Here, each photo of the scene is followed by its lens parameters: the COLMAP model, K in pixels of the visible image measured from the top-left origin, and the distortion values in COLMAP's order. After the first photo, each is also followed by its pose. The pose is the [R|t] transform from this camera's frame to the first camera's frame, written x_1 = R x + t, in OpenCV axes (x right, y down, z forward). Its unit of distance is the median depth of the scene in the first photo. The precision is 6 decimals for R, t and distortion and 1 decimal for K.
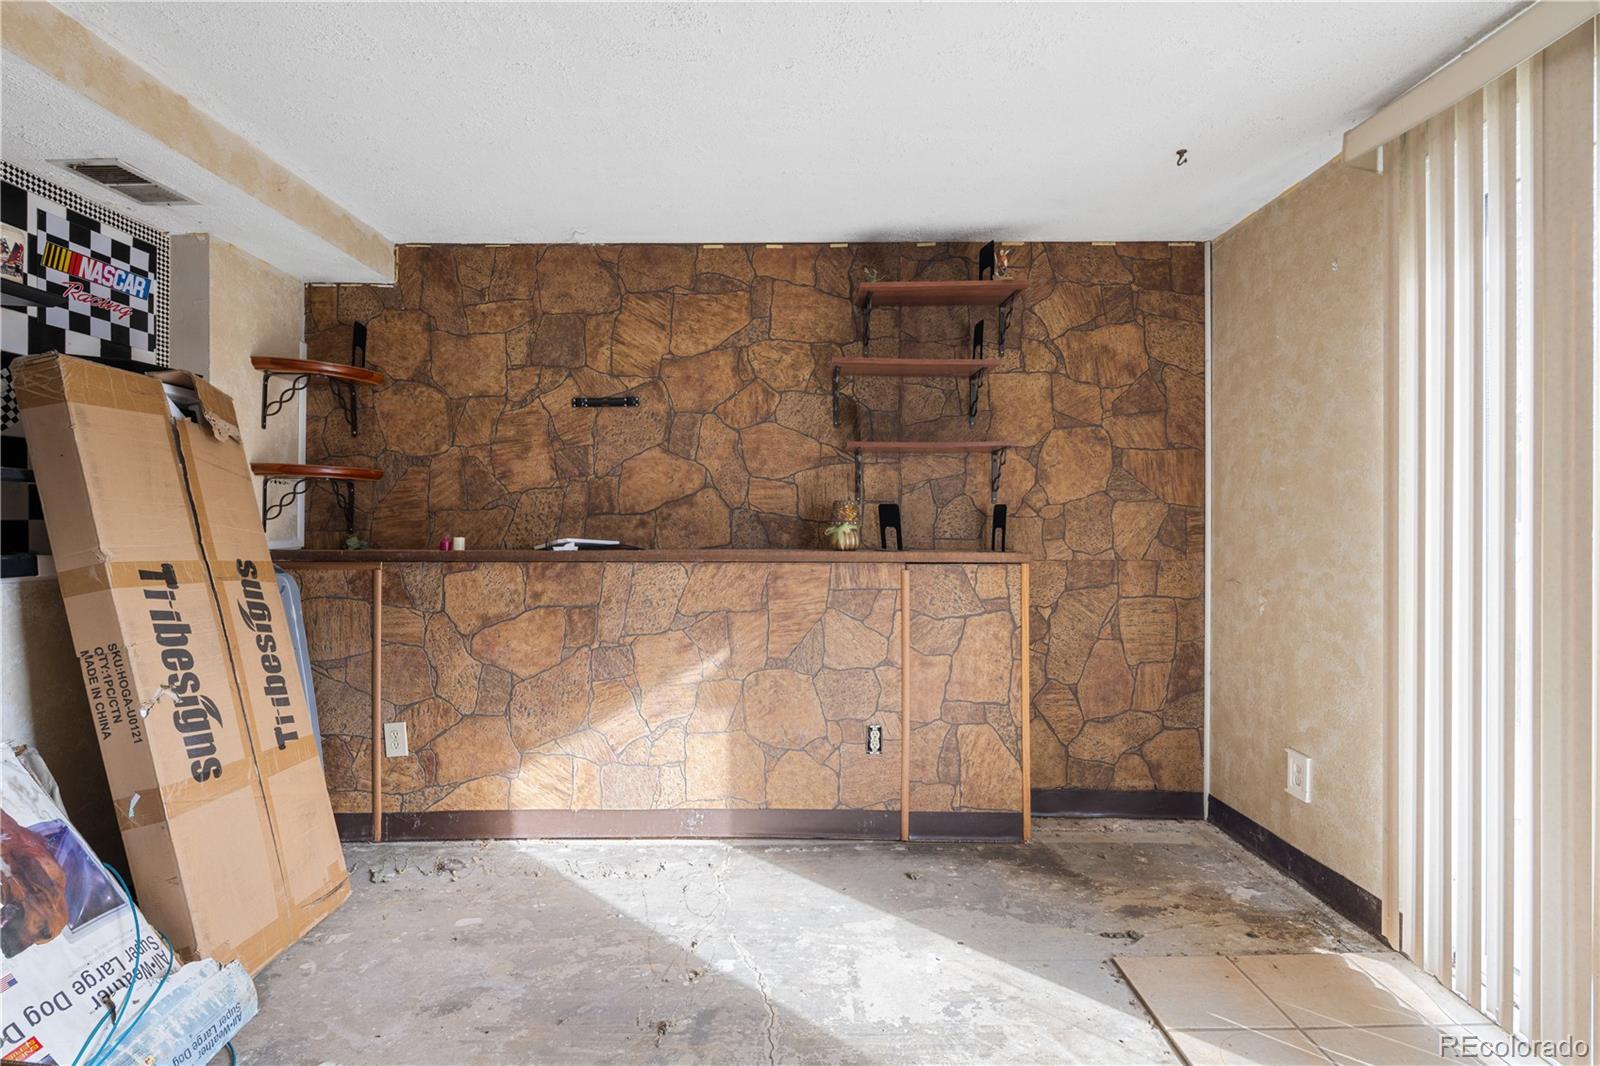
lens RADIAL K [[779.9, 0, 802.6], [0, 779.9, 526.4], [0, 0, 1]] dist [0.004839, -0.004160]
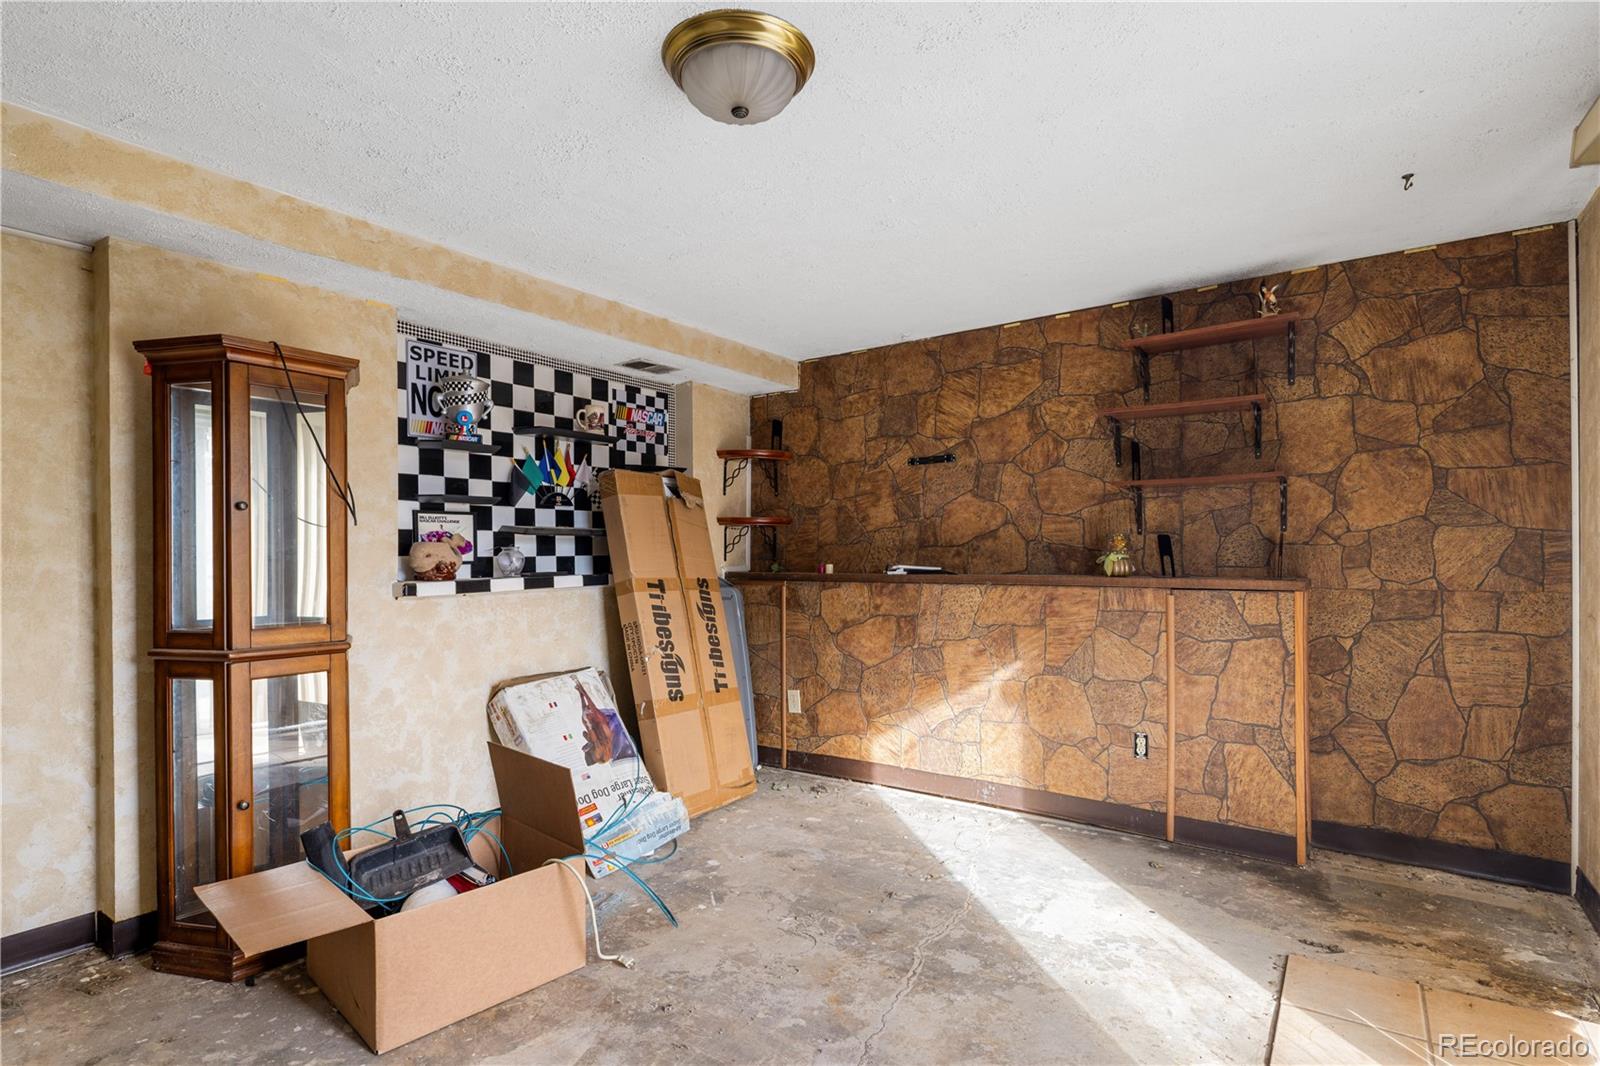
lens RADIAL K [[779.9, 0, 797.0], [0, 779.9, 545.5], [0, 0, 1]] dist [0.004839, -0.004160]
pose [[0.816544, -0.012054, -0.577158, 0.321199], [0.008121, 0.999923, -0.009394, -0.007356], [0.577227, 0.002983, 0.816579, -0.191141]]
